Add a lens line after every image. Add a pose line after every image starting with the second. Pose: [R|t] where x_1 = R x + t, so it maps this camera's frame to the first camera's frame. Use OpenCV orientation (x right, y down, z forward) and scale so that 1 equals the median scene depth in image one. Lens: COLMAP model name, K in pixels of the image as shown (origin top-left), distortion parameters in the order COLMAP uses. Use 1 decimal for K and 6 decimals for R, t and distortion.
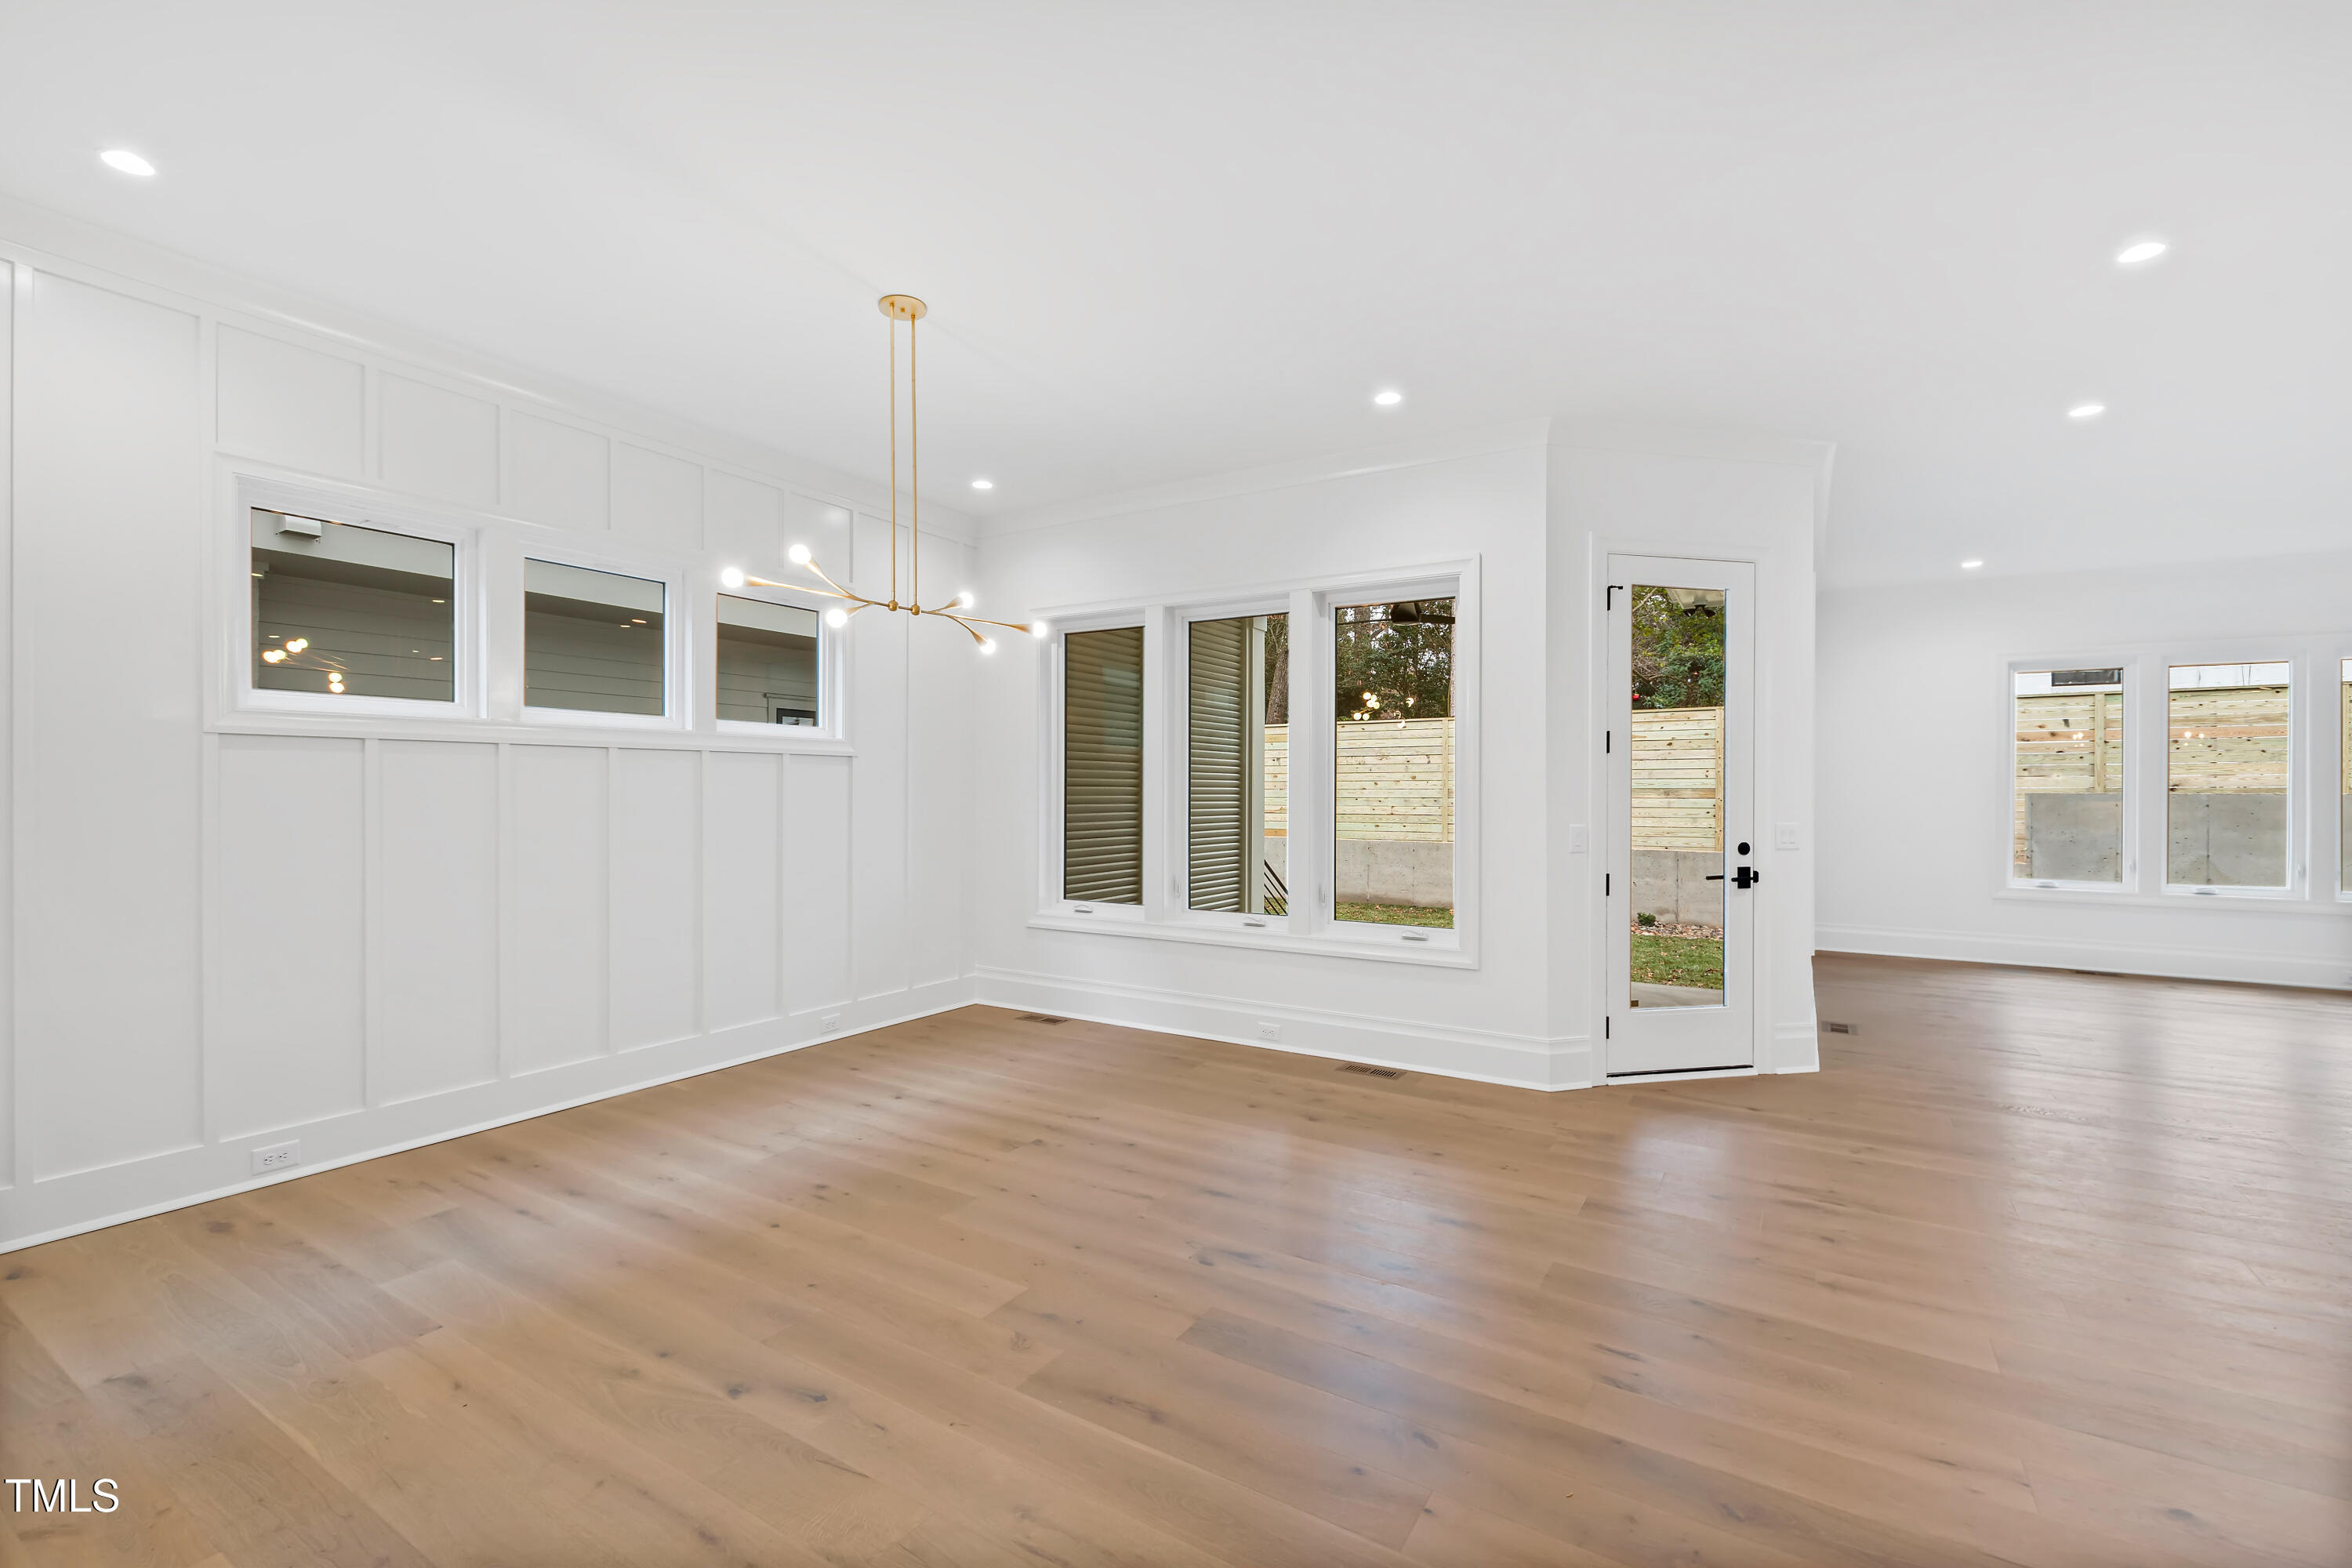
lens RADIAL K [[1028.8, 0, 1142.3], [0, 1028.8, 792.3], [0, 0, 1]] dist [0.006505, -0.002897]
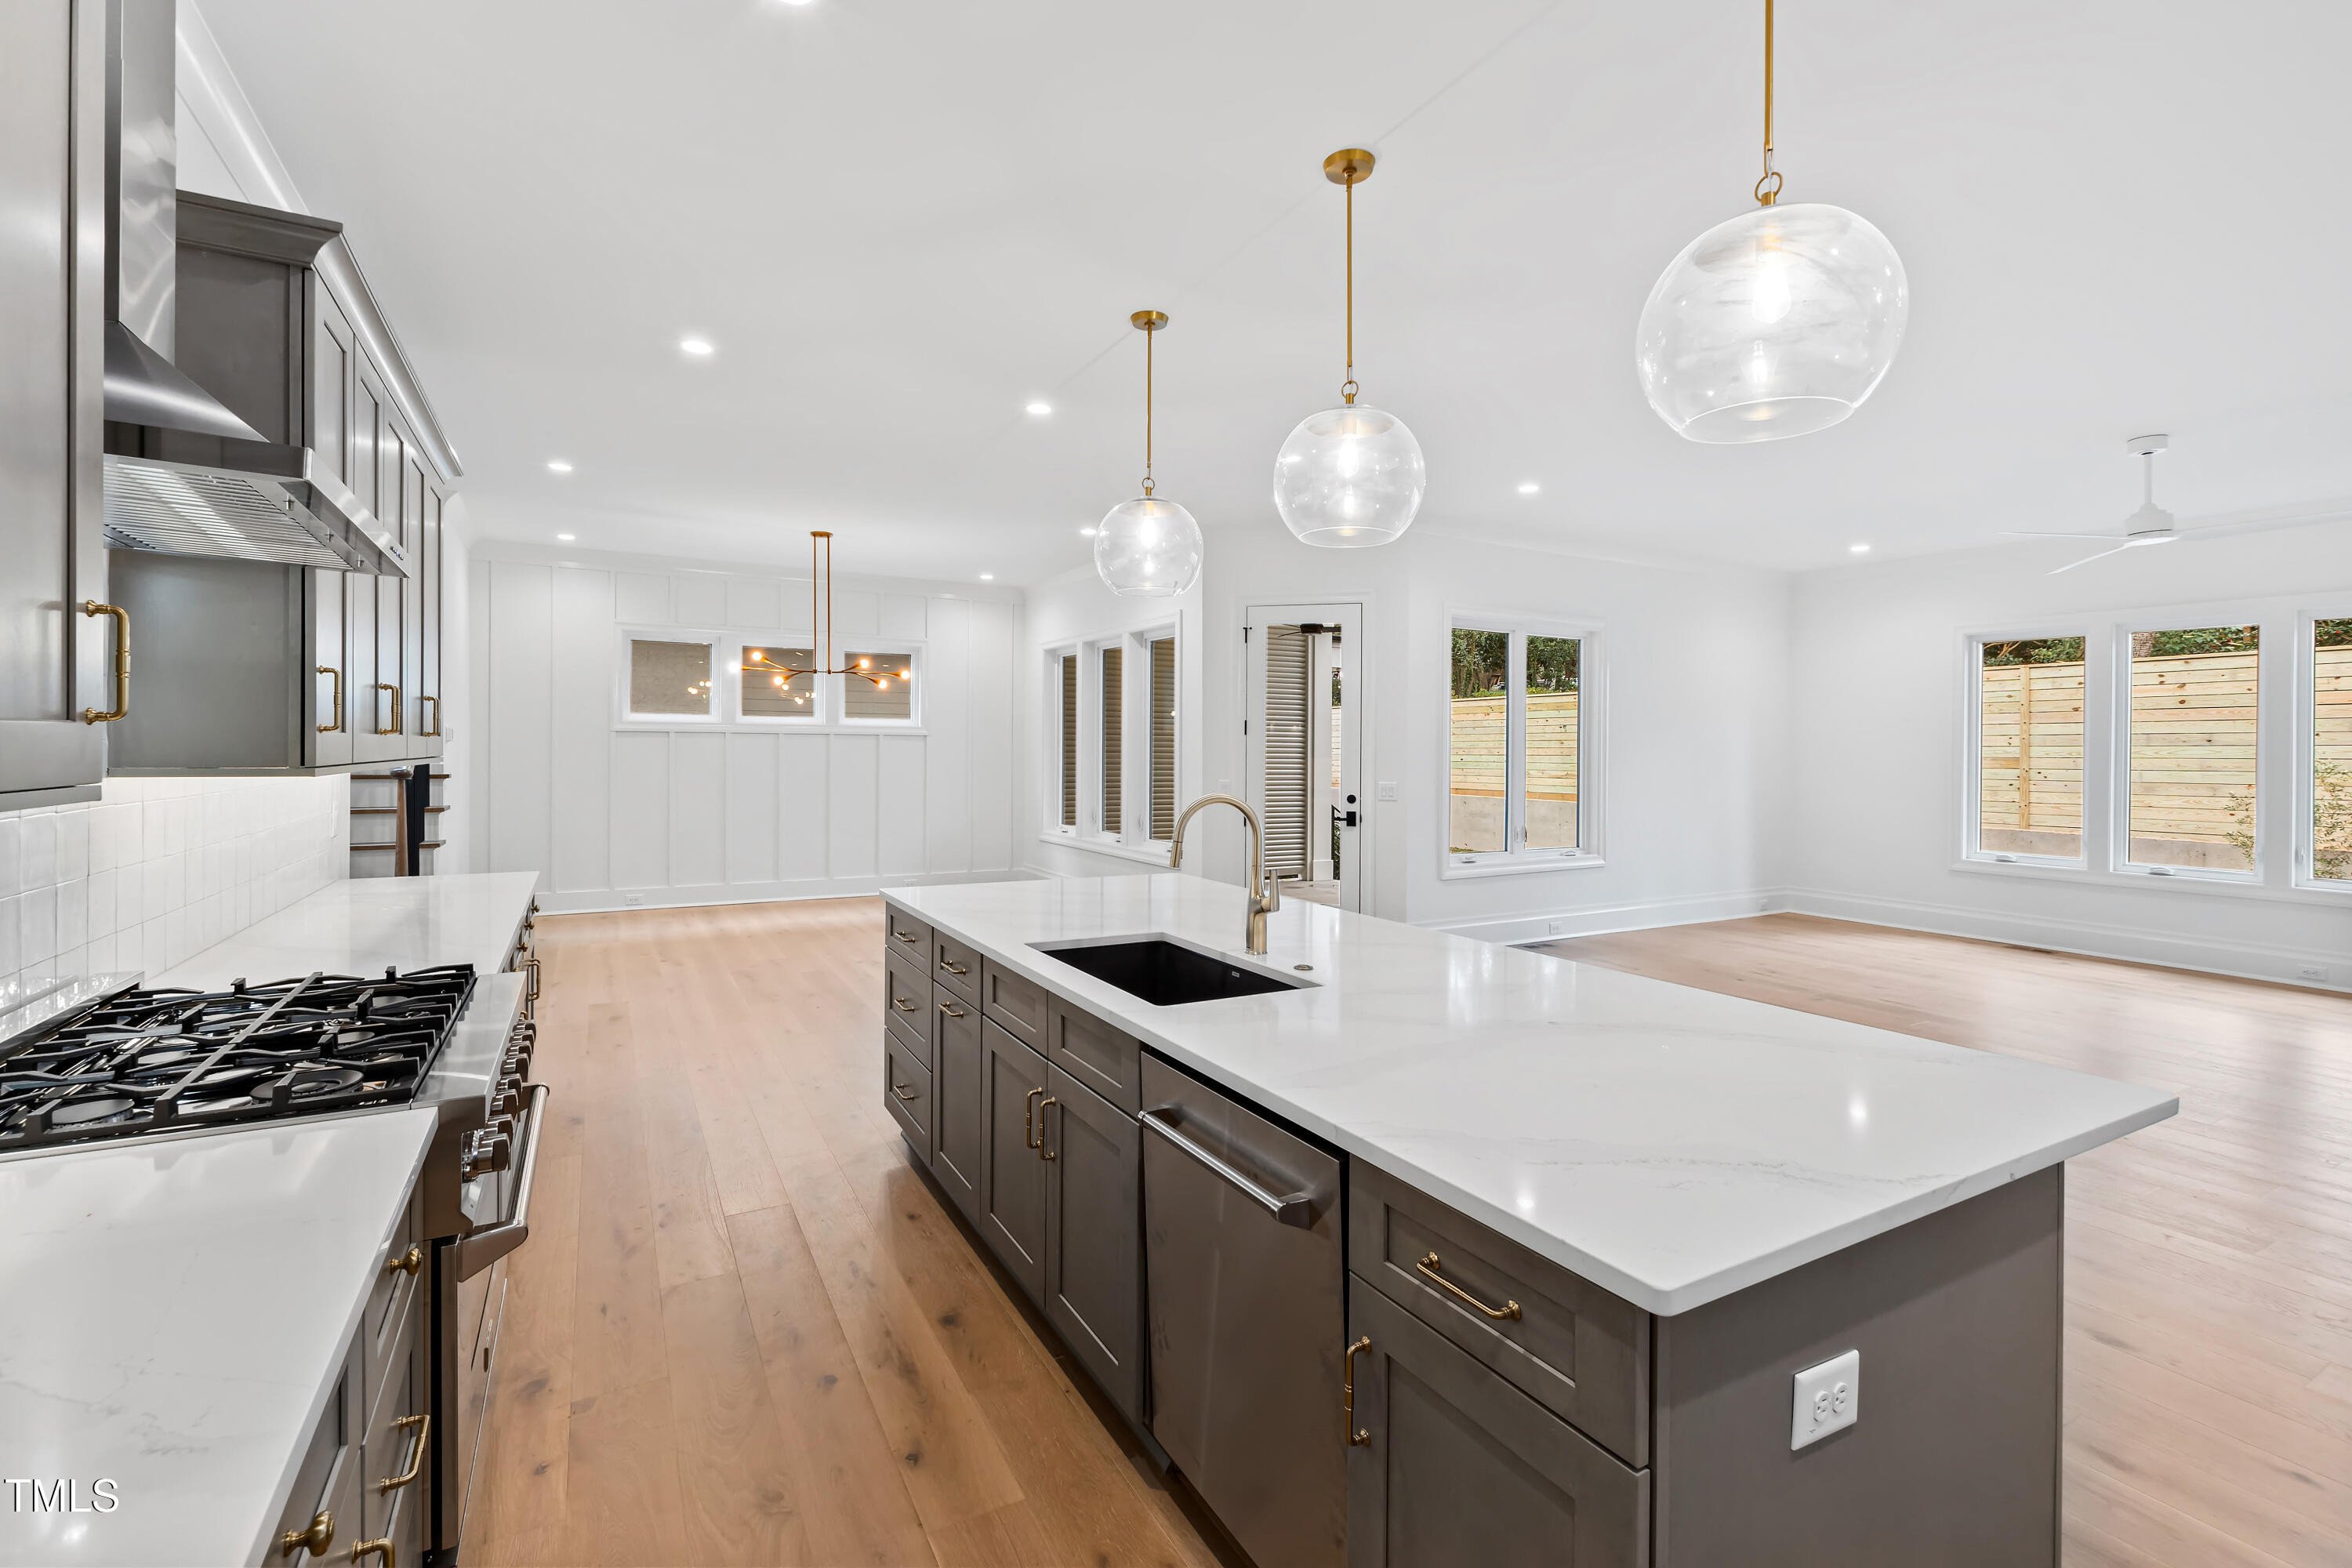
lens RADIAL K [[1028.8, 0, 1160.3], [0, 1028.8, 765.1], [0, 0, 1]] dist [0.006505, -0.002897]
pose [[0.877138, 0.013322, -0.480053, 1.227236], [-0.007761, 0.999878, 0.013566, -0.013611], [0.480175, -0.008173, 0.877135, -0.489719]]
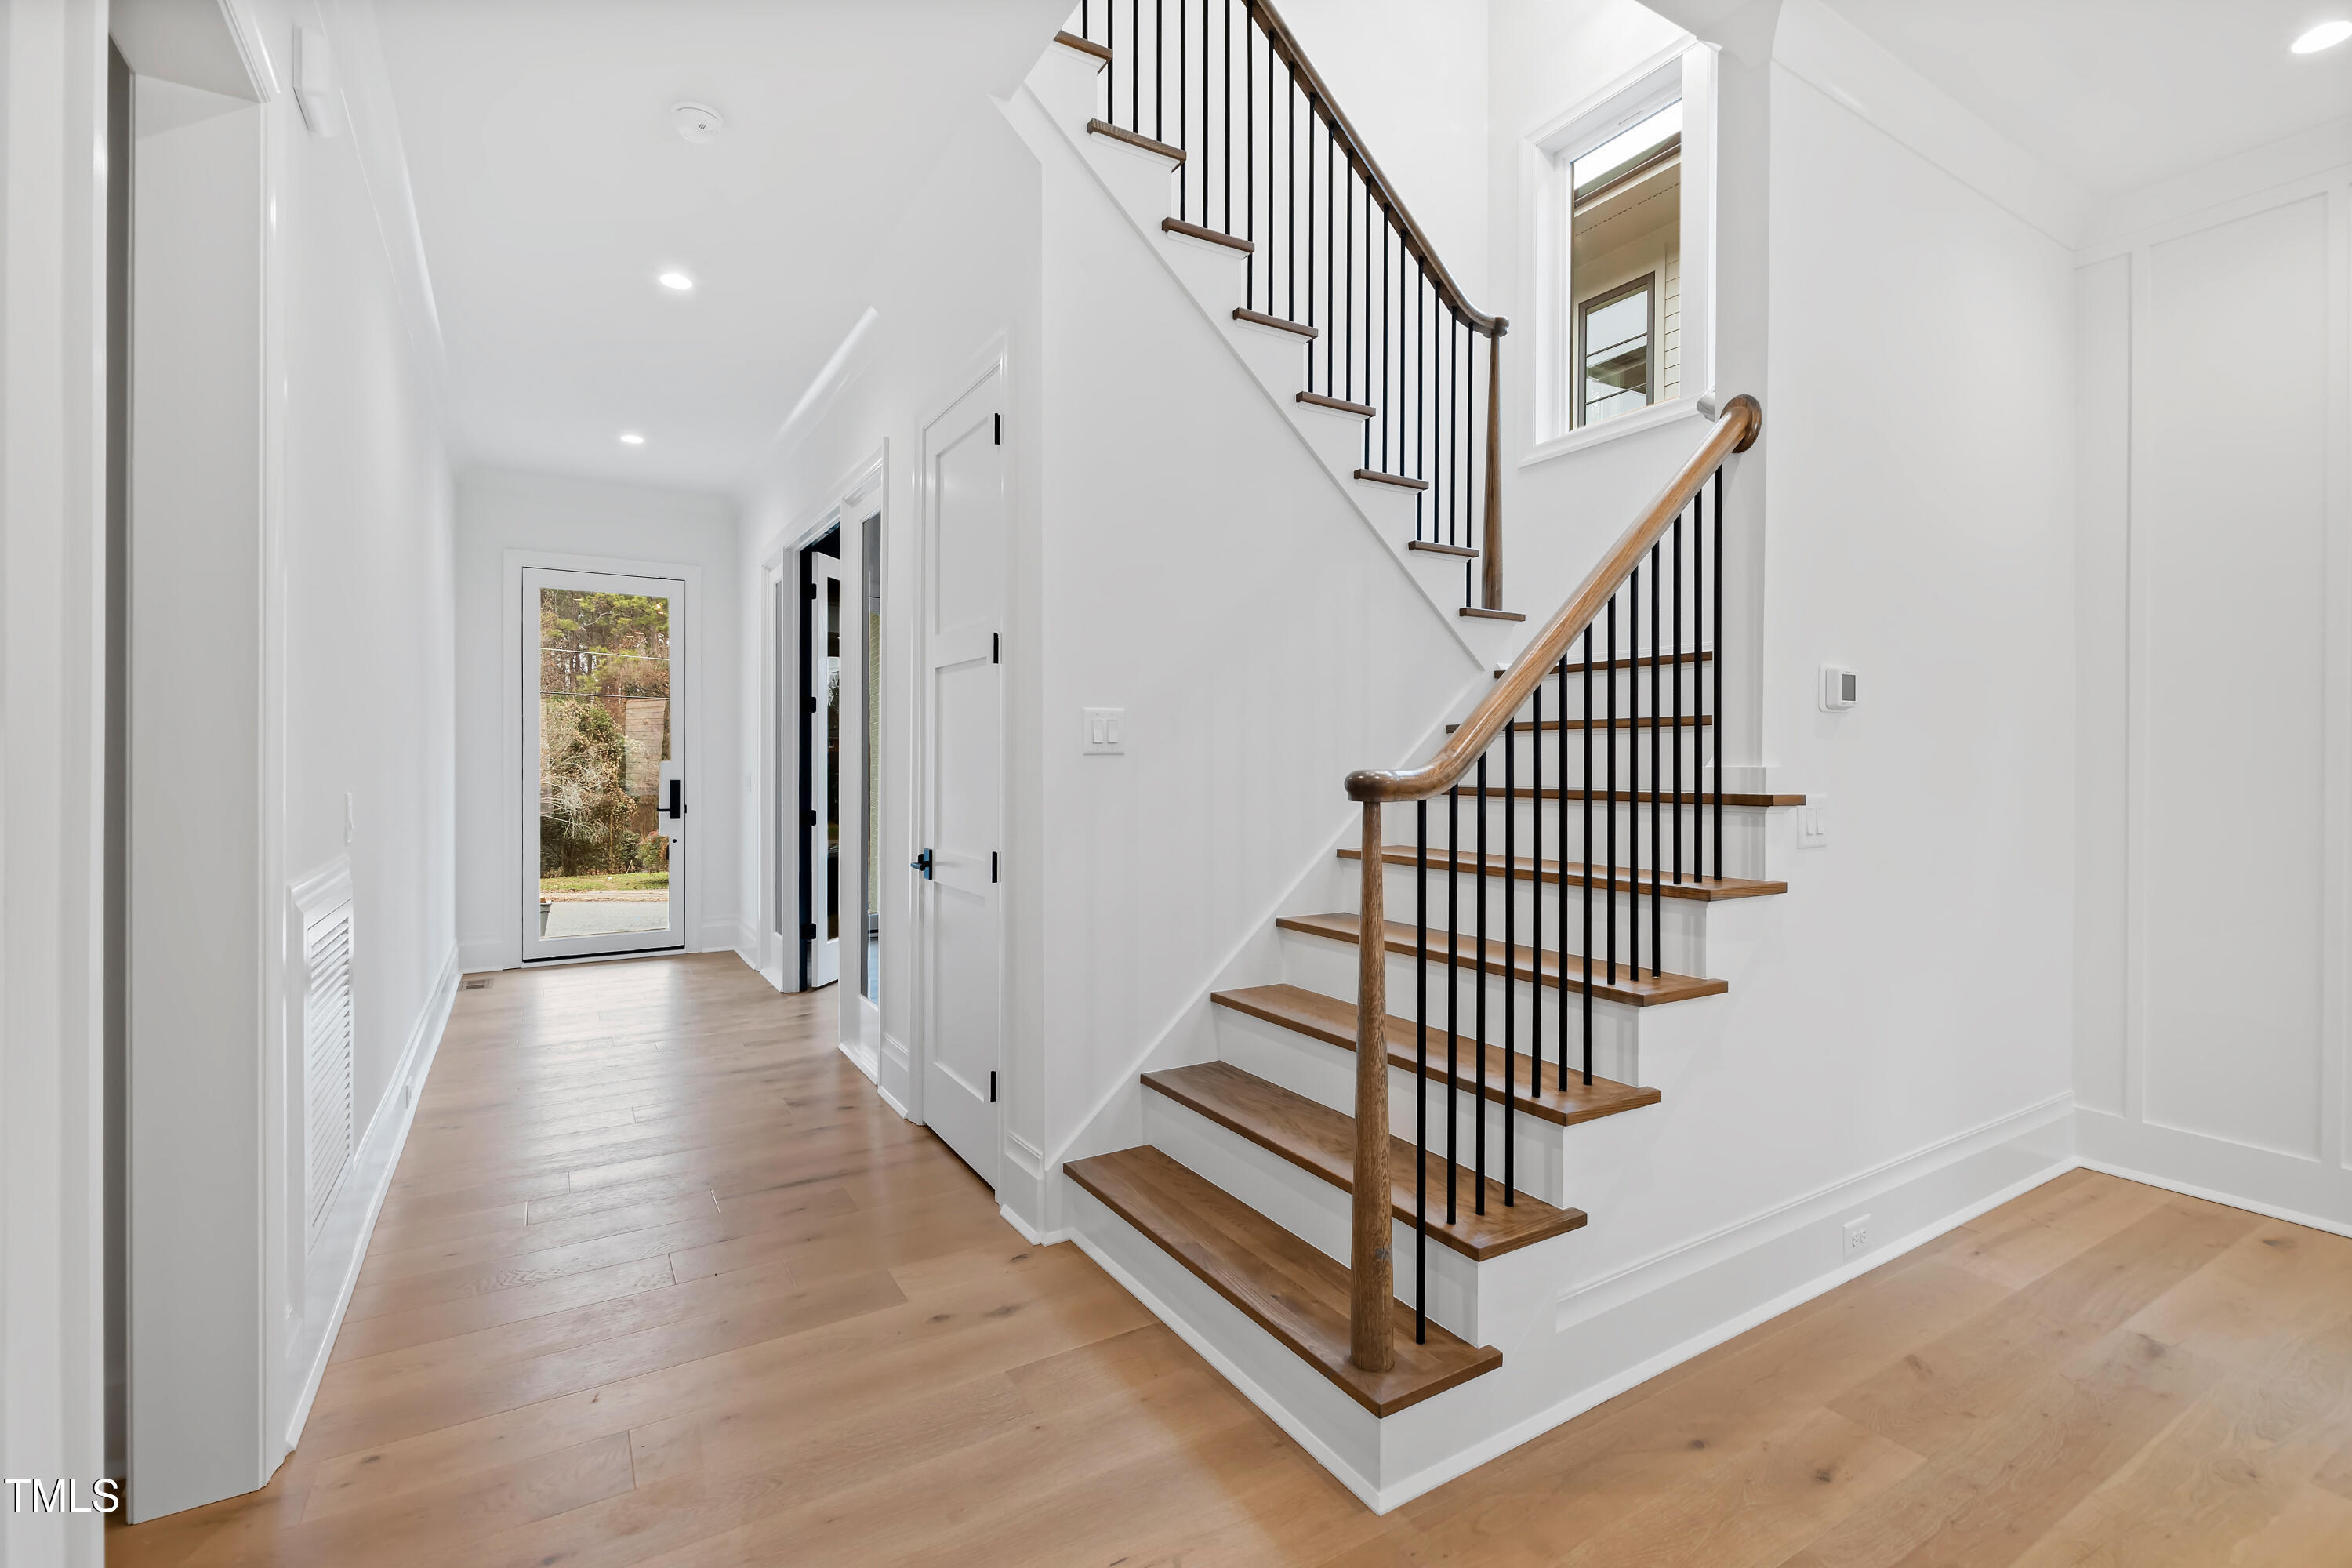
lens RADIAL K [[1028.8, 0, 1181.7], [0, 1028.8, 762.8], [0, 0, 1]] dist [0.006505, -0.002897]
pose [[-0.441701, -0.003749, -0.897154, 0.153645], [-0.006559, 0.999978, -0.000949, 0.016065], [0.897138, 0.005465, -0.441716, 0.336031]]
